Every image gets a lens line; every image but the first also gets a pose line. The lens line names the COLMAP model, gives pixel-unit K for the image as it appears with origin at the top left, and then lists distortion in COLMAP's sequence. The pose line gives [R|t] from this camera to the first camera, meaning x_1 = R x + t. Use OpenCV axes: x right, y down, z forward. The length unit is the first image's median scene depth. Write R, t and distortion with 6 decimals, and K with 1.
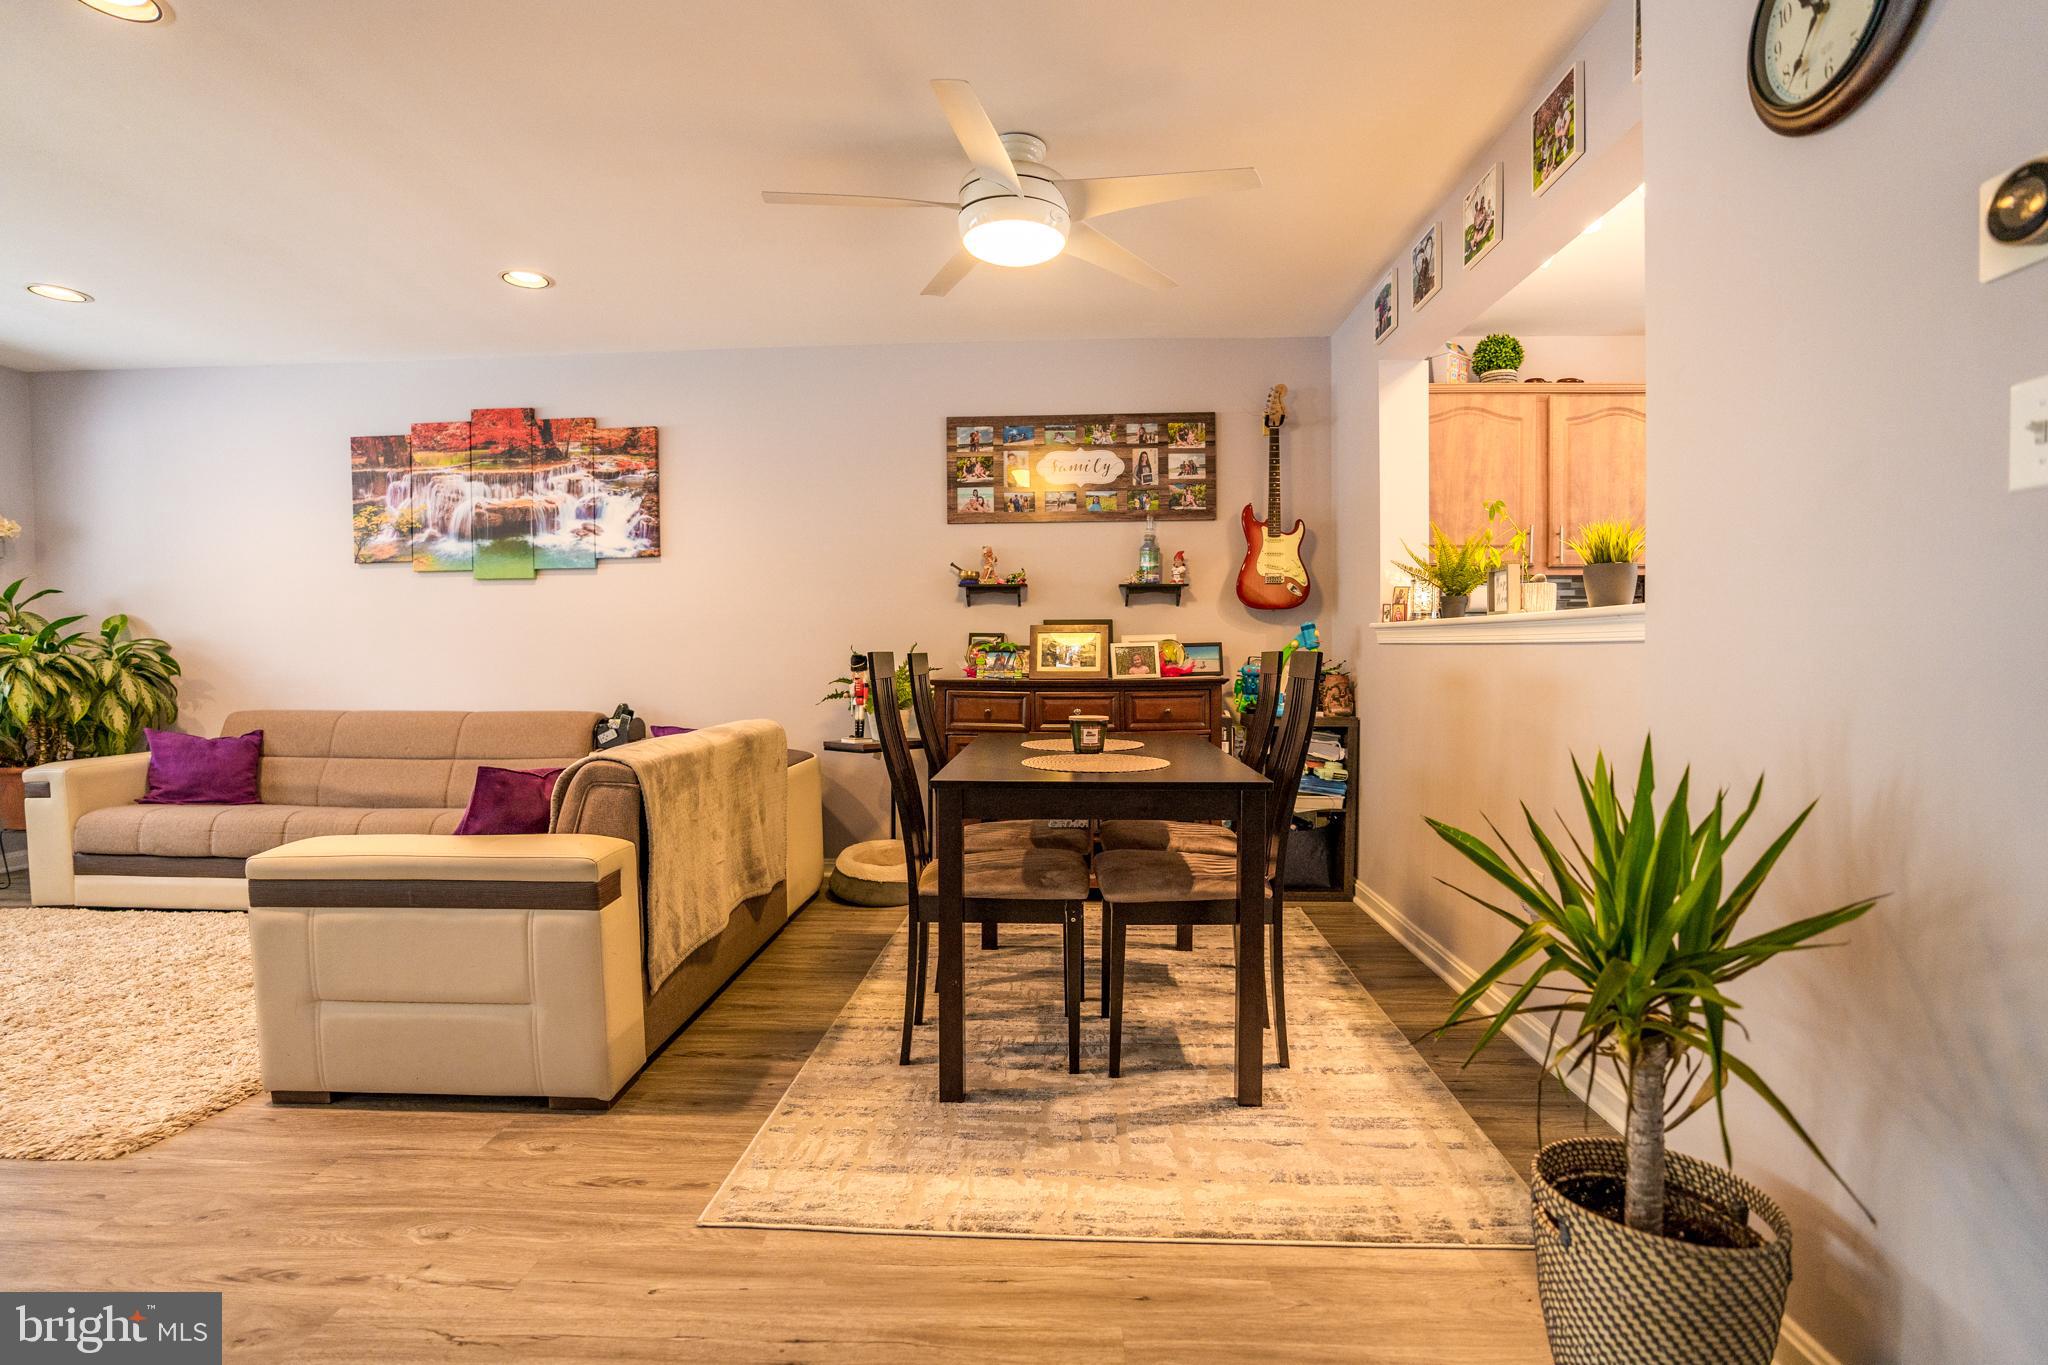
lens RADIAL K [[966.0, 0, 1021.6], [0, 966.0, 666.7], [0, 0, 1]] dist [-0.076270, 0.029082]
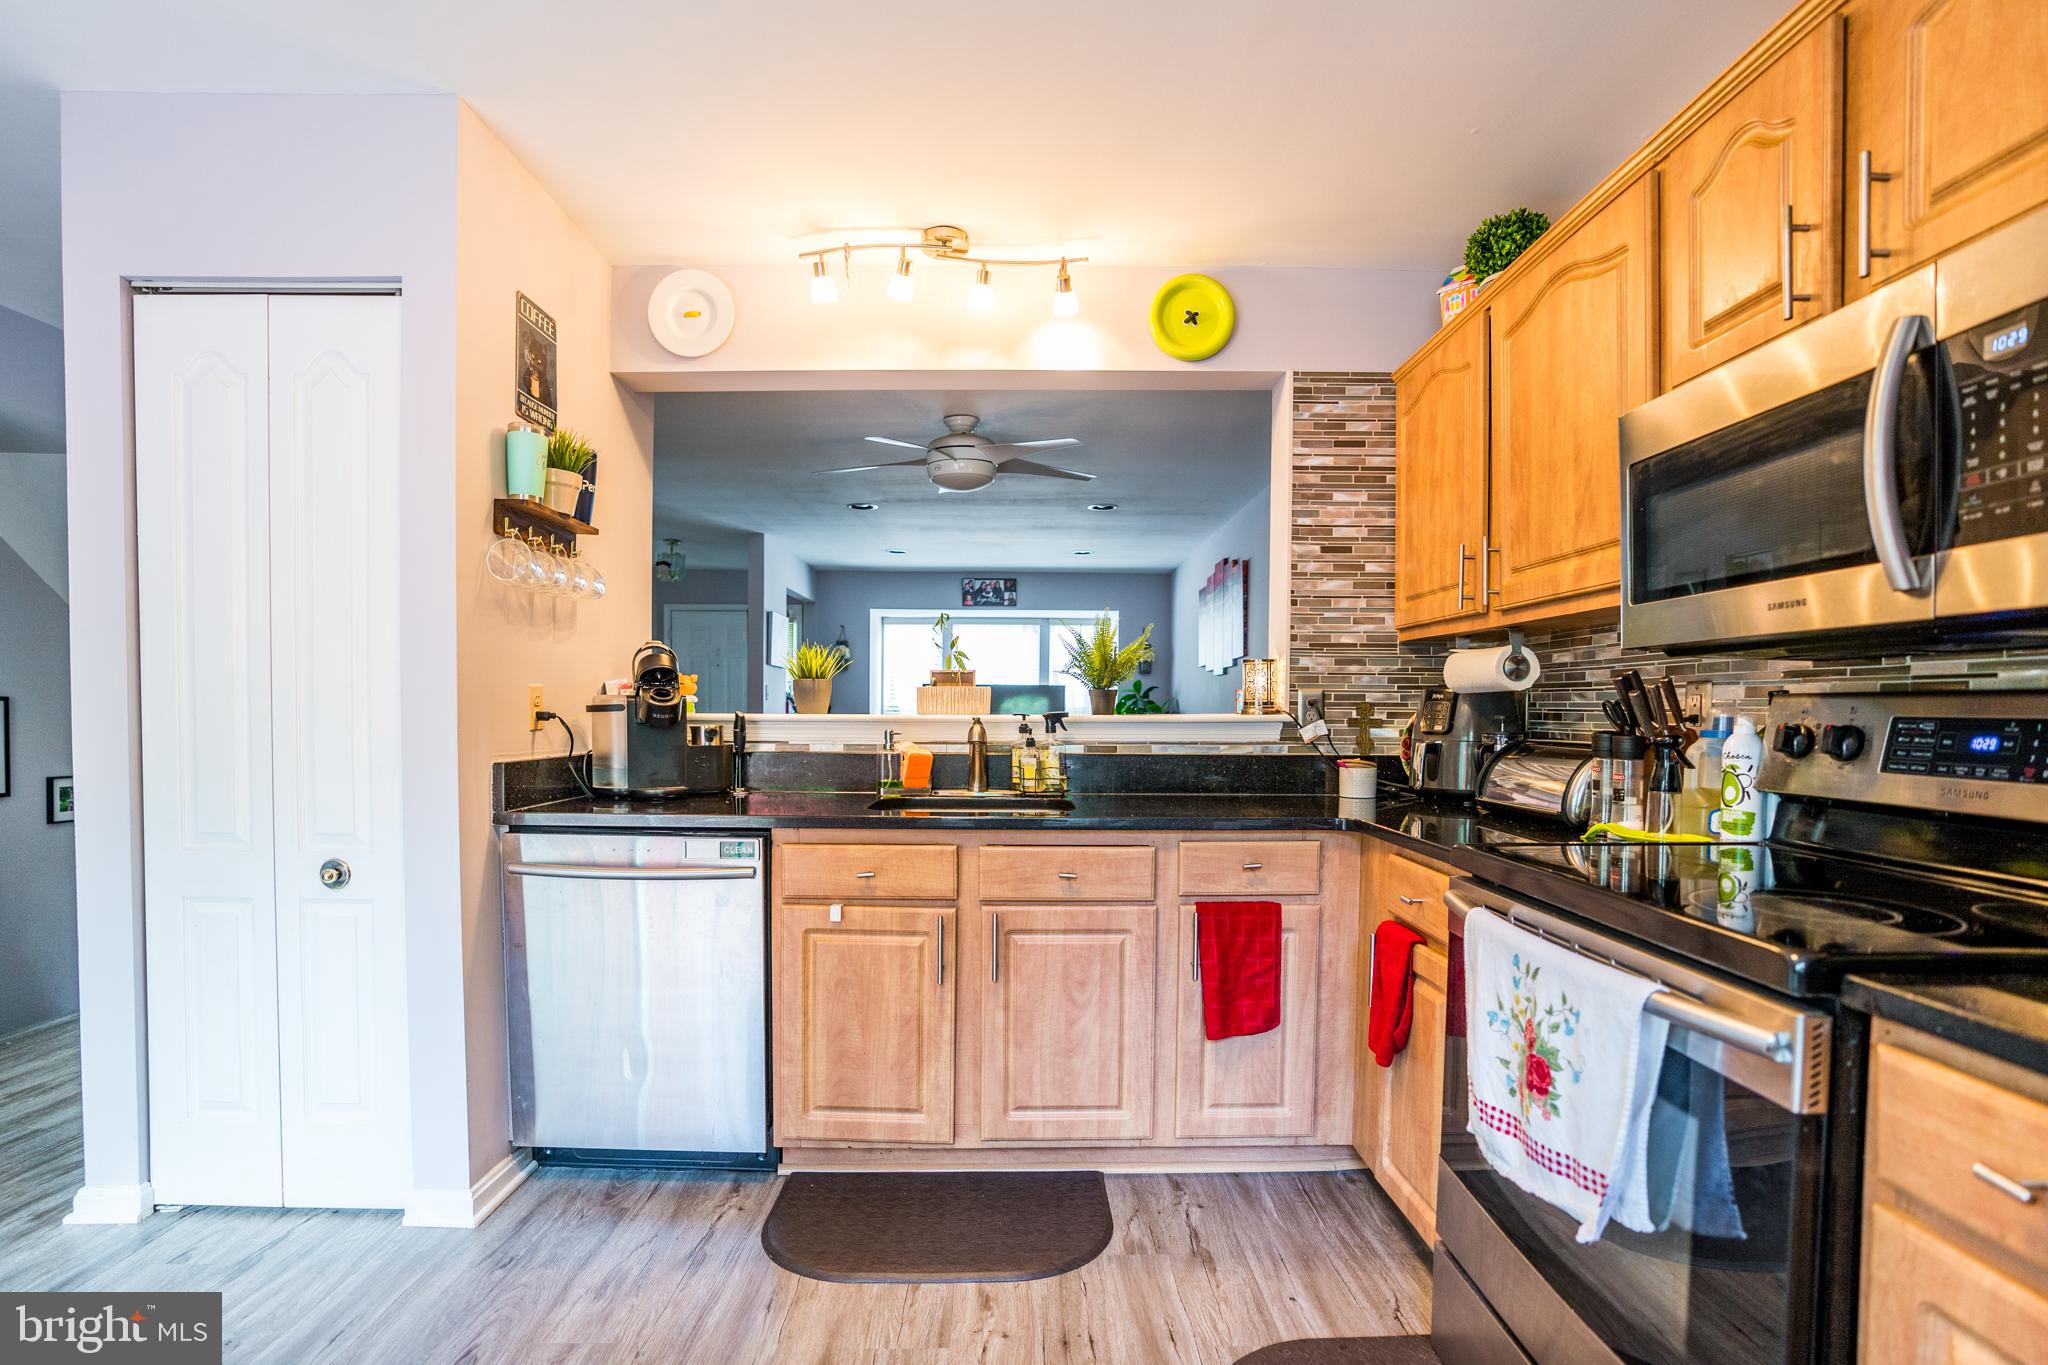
lens RADIAL K [[976.1, 0, 1025.0], [0, 976.1, 761.6], [0, 0, 1]] dist [-0.076407, 0.035483]
pose [[0.046516, 0.061414, -0.997028, 1.016587], [-0.022077, 0.997928, 0.060439, -0.041355], [0.998674, 0.019200, 0.047776, 0.635746]]
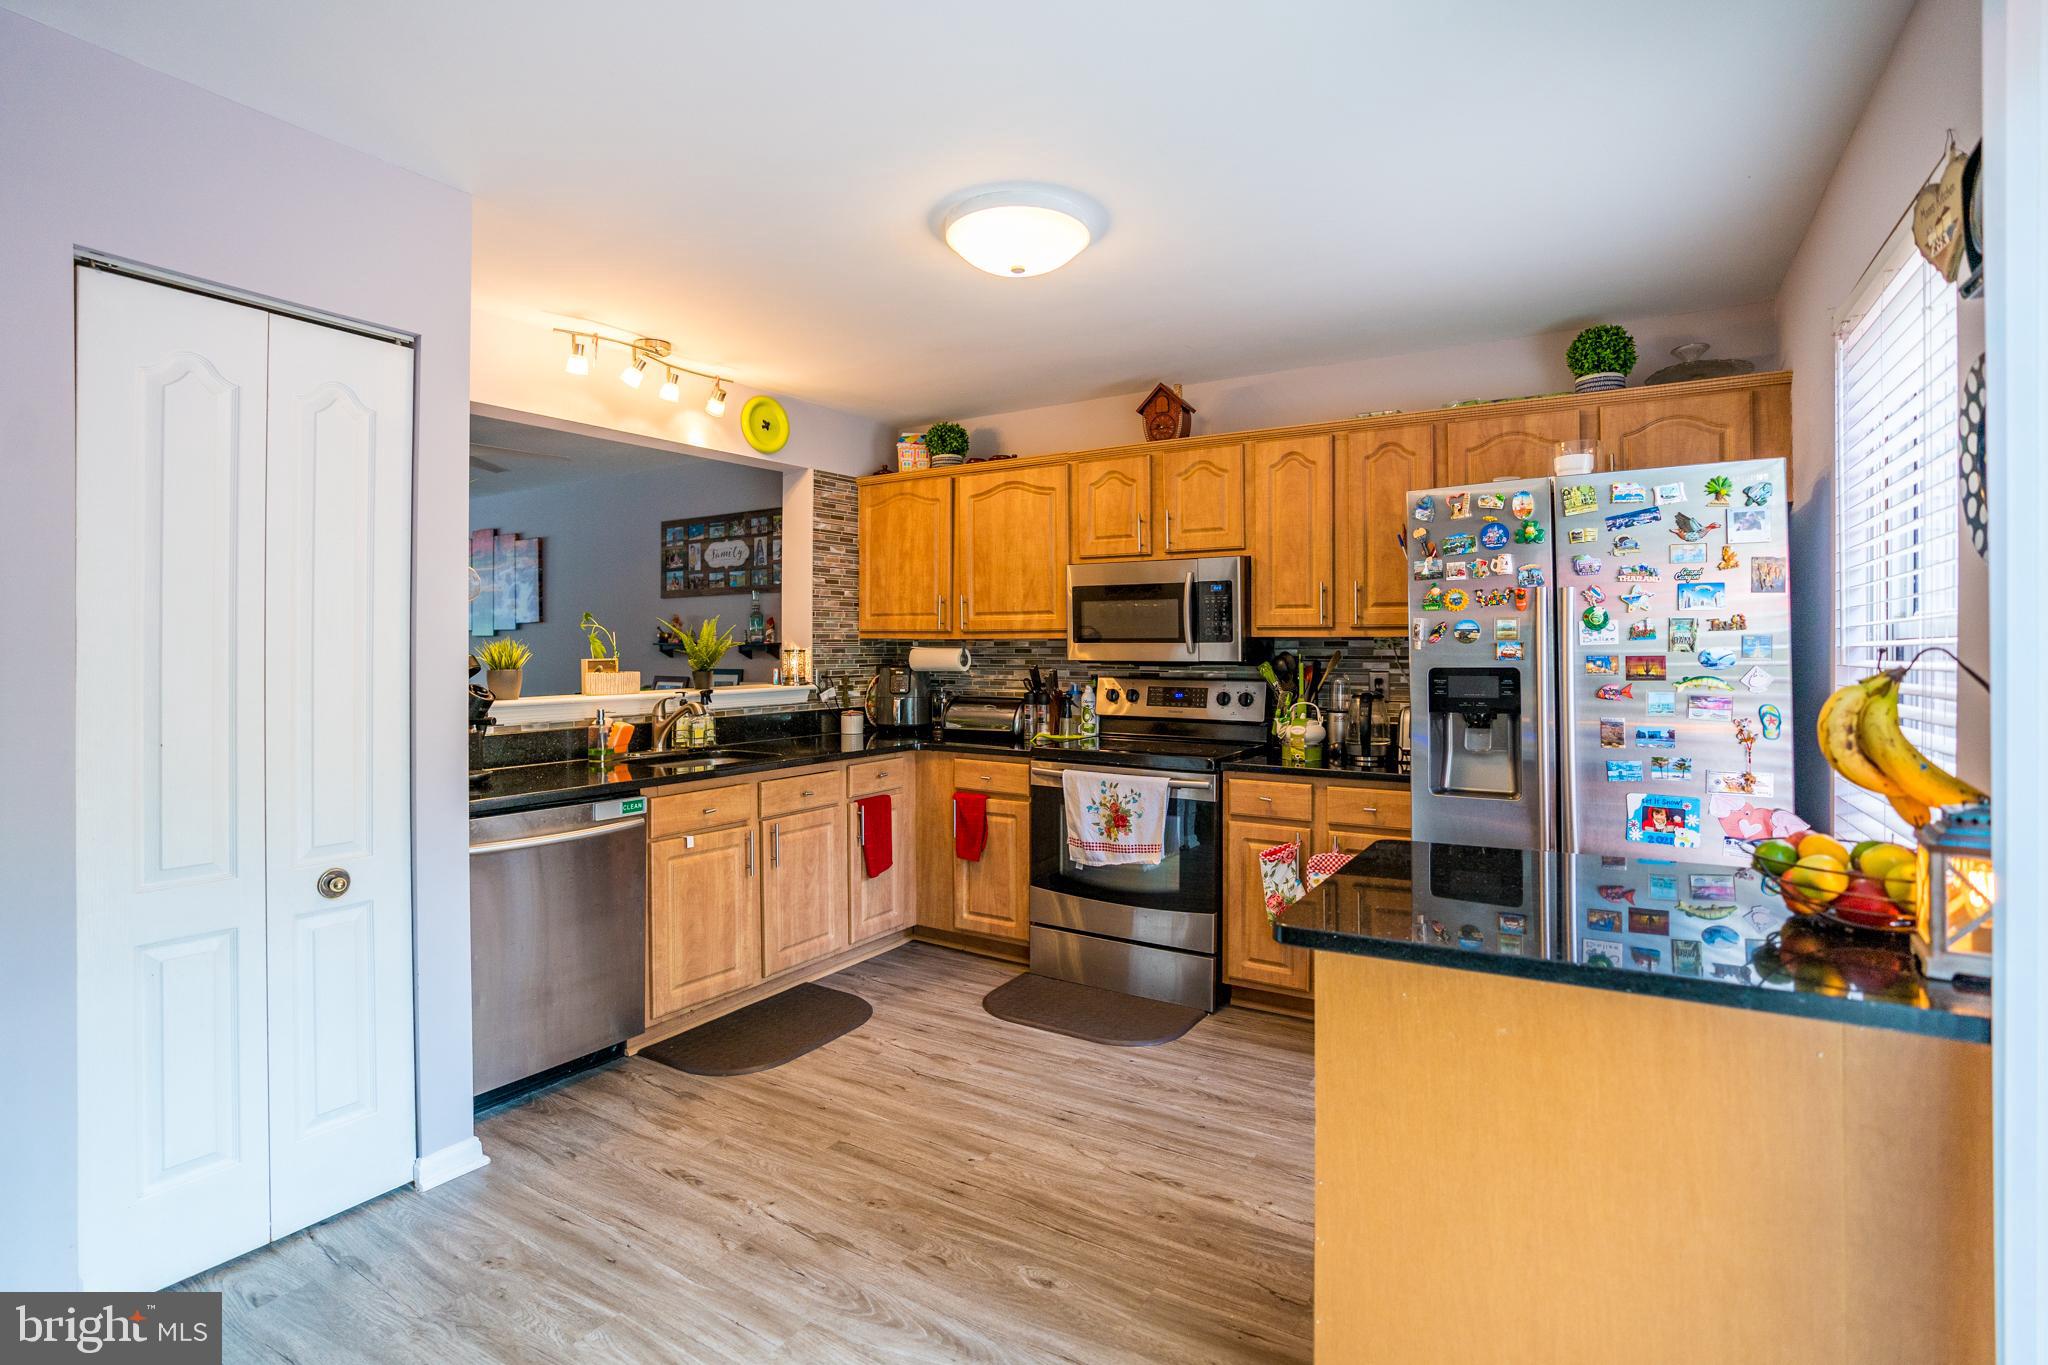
lens RADIAL K [[966.0, 0, 1021.6], [0, 966.0, 666.7], [0, 0, 1]] dist [-0.076270, 0.029082]
pose [[0.865760, 0.018528, -0.500116, 1.076219], [-0.015955, 0.999828, 0.009421, -0.070235], [0.500205, -0.000177, 0.865907, 0.058082]]
